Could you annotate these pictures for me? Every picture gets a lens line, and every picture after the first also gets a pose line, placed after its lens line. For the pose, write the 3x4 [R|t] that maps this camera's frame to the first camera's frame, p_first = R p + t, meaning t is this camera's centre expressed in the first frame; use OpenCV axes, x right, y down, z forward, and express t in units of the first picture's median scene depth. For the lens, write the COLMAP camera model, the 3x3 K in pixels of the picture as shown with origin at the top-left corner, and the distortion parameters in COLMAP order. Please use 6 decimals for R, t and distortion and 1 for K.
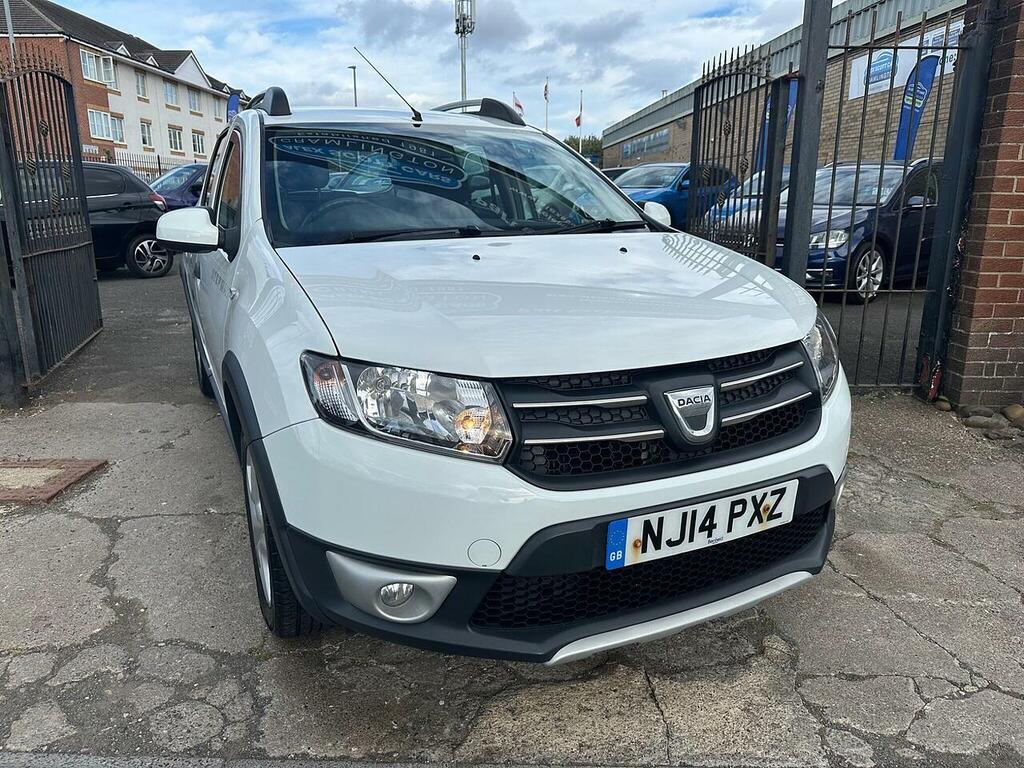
lens RADIAL K [[725.5, 0, 510.2], [0, 725.5, 387.0], [0, 0, 1]] dist [0.013466, -0.021599]
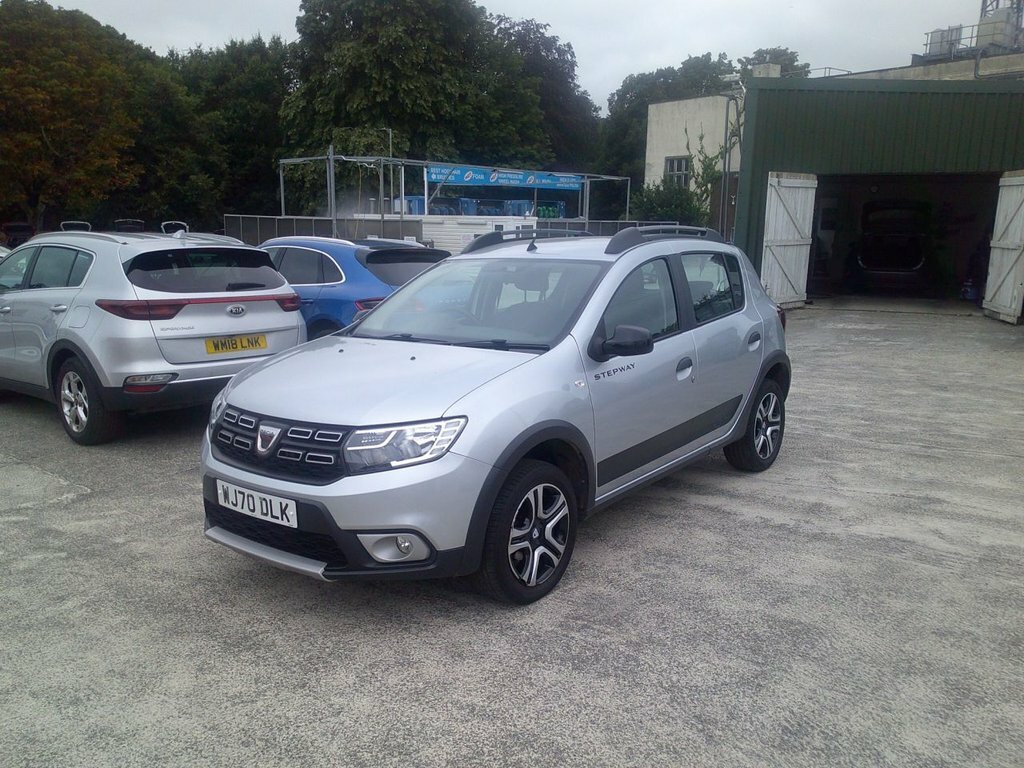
lens RADIAL K [[827.3, 0, 501.8], [0, 827.3, 410.7], [0, 0, 1]] dist [0.105697, -0.130447]
pose [[0.425215, 0.179729, -0.887068, 2.032074], [-0.233730, 0.968647, 0.084219, -0.312851], [0.874392, 0.171523, 0.453892, 0.460076]]
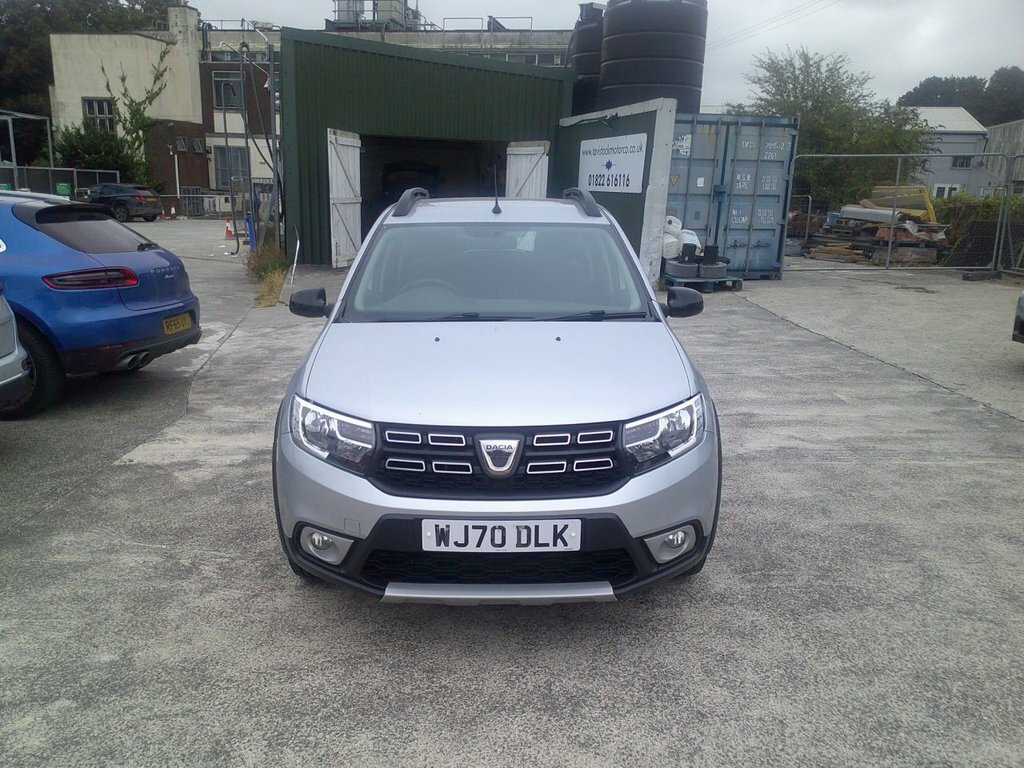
lens RADIAL K [[827.3, 0, 500.7], [0, 827.3, 407.0], [0, 0, 1]] dist [0.105697, -0.130447]
pose [[0.900111, 0.112999, -0.420752, 0.819870], [-0.120788, 0.992645, 0.008188, -0.076367], [0.418582, 0.043451, 0.907139, -0.476138]]
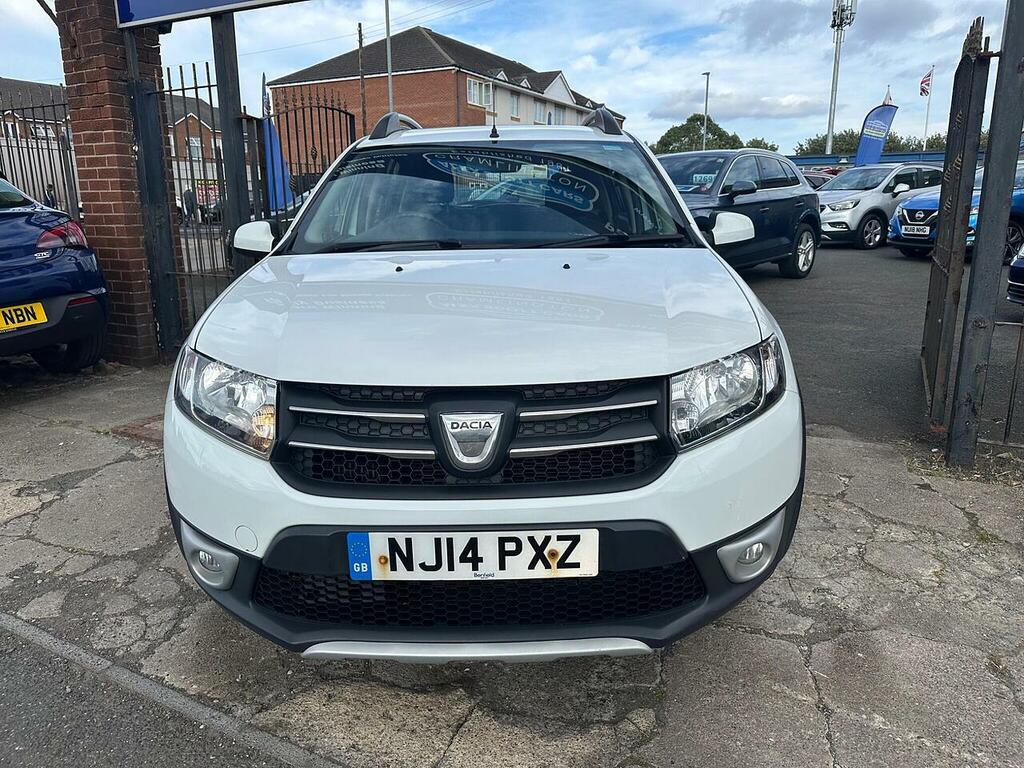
lens RADIAL K [[725.5, 0, 518.2], [0, 725.5, 382.6], [0, 0, 1]] dist [0.013466, -0.021599]
pose [[0.894008, 0.100795, -0.436565, 0.607531], [-0.106755, 0.994225, 0.010934, -0.046171], [0.435146, 0.036830, 0.899606, 0.138177]]
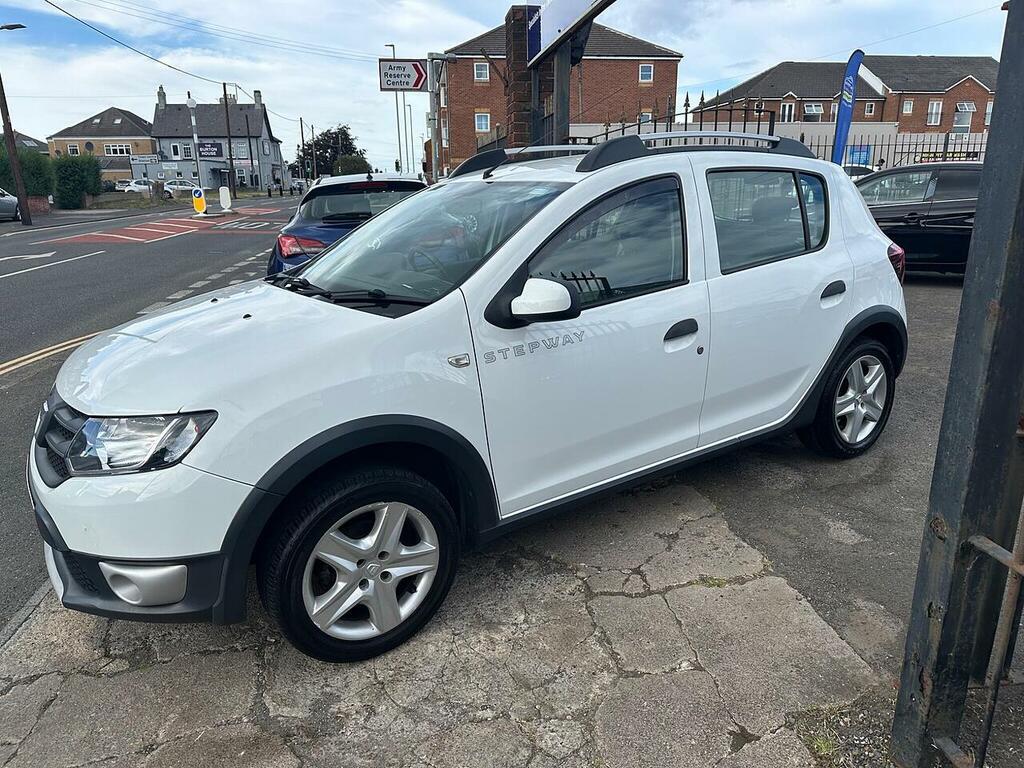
lens RADIAL K [[725.5, 0, 519.6], [0, 725.5, 393.9], [0, 0, 1]] dist [0.013466, -0.021599]
pose [[0.138764, 0.276695, -0.950886, 1.517198], [-0.237819, 0.941389, 0.239226, -0.512470], [0.961346, 0.192943, 0.196434, 1.383297]]
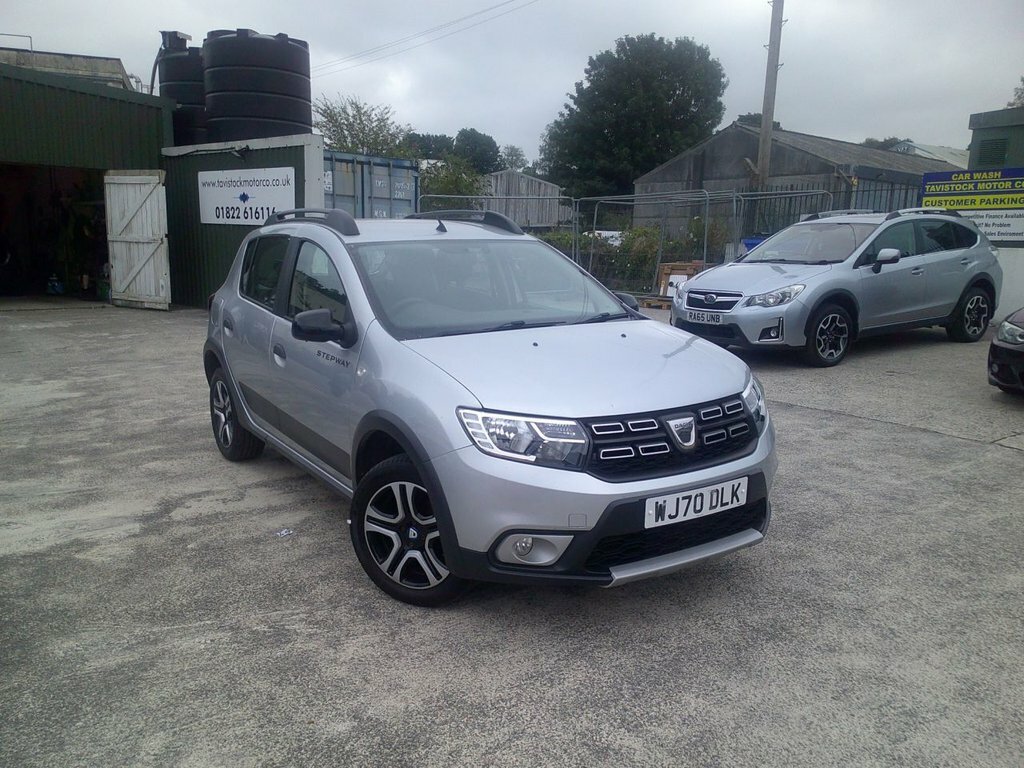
lens RADIAL K [[827.3, 0, 497.5], [0, 827.3, 408.6], [0, 0, 1]] dist [0.105697, -0.130447]
pose [[0.993722, -0.022430, 0.109609, -0.331148], [0.029303, 0.997677, -0.061499, 0.063615], [-0.107975, 0.064325, 0.992070, -0.747973]]
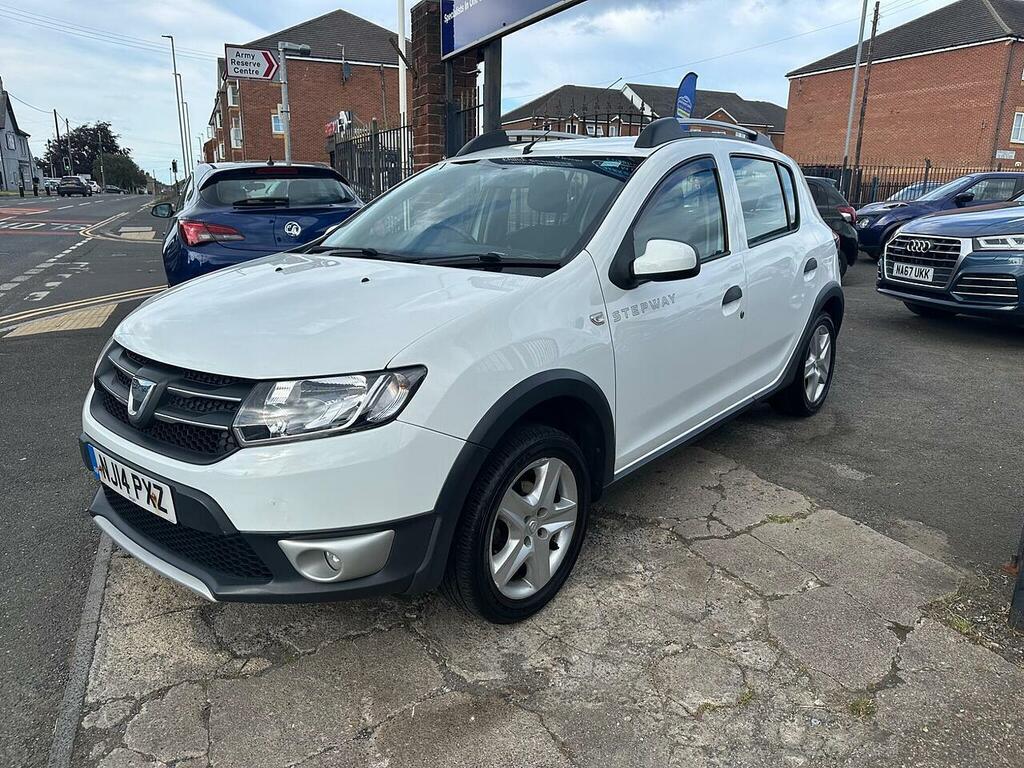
lens RADIAL K [[725.5, 0, 517.3], [0, 725.5, 393.4], [0, 0, 1]] dist [0.013466, -0.021599]
pose [[0.407332, 0.248773, -0.878745, 1.411465], [-0.246593, 0.956407, 0.156454, -0.288901], [0.879359, 0.152963, 0.450921, 0.848050]]
